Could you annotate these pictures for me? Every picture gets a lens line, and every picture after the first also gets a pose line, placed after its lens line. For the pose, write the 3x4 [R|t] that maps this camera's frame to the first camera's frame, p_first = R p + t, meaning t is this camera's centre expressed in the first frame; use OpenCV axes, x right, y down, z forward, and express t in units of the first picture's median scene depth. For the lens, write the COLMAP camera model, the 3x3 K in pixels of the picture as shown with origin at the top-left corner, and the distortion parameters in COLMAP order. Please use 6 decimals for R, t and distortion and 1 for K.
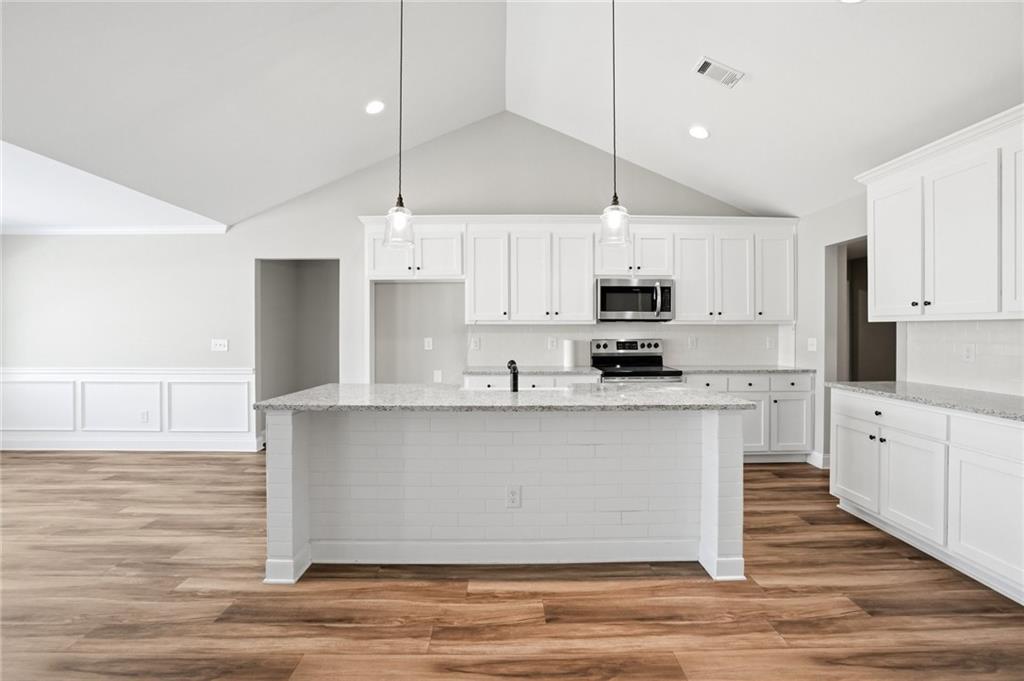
lens RADIAL K [[486.2, 0, 512.0], [0, 486.2, 340.5], [0, 0, 1]] dist [-0.035884, 0.002177]
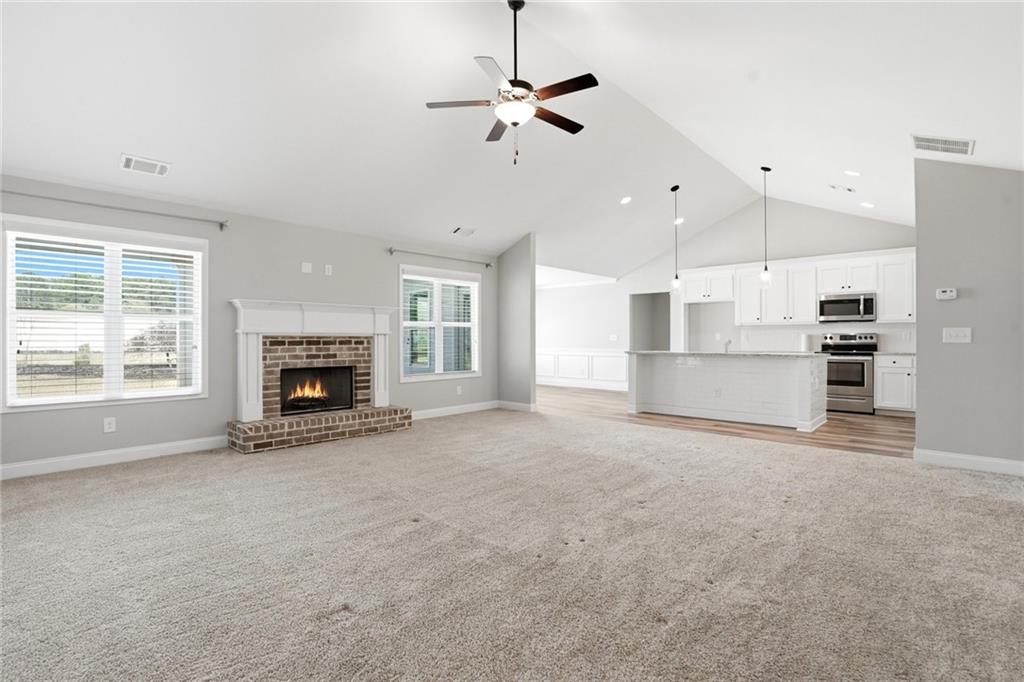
lens RADIAL K [[486.2, 0, 512.0], [0, 486.2, 341.0], [0, 0, 1]] dist [-0.035884, 0.002177]
pose [[0.732887, 0.002216, -0.680347, 0.509059], [-0.013074, 0.999856, -0.010827, 0.053566], [0.680225, 0.016830, 0.732811, -0.855658]]
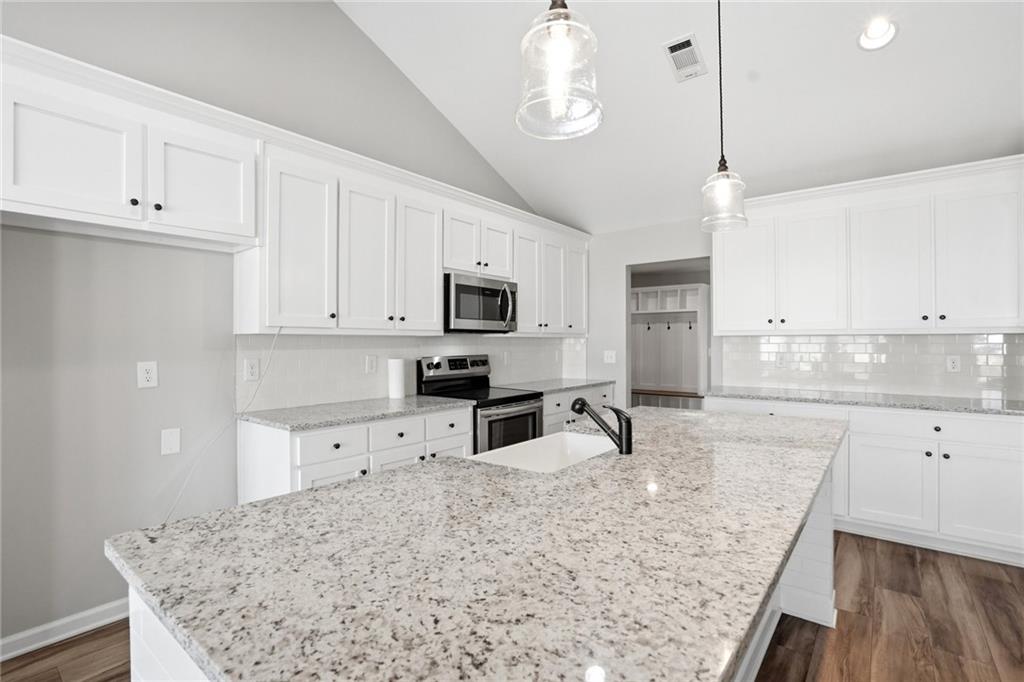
lens RADIAL K [[486.2, 0, 512.0], [0, 486.2, 341.0], [0, 0, 1]] dist [-0.035884, 0.002177]
pose [[0.632302, 0.002322, 0.774718, -0.322383], [0.020221, 0.999605, -0.019499, -0.009660], [-0.774458, 0.027995, 0.632006, 0.466685]]
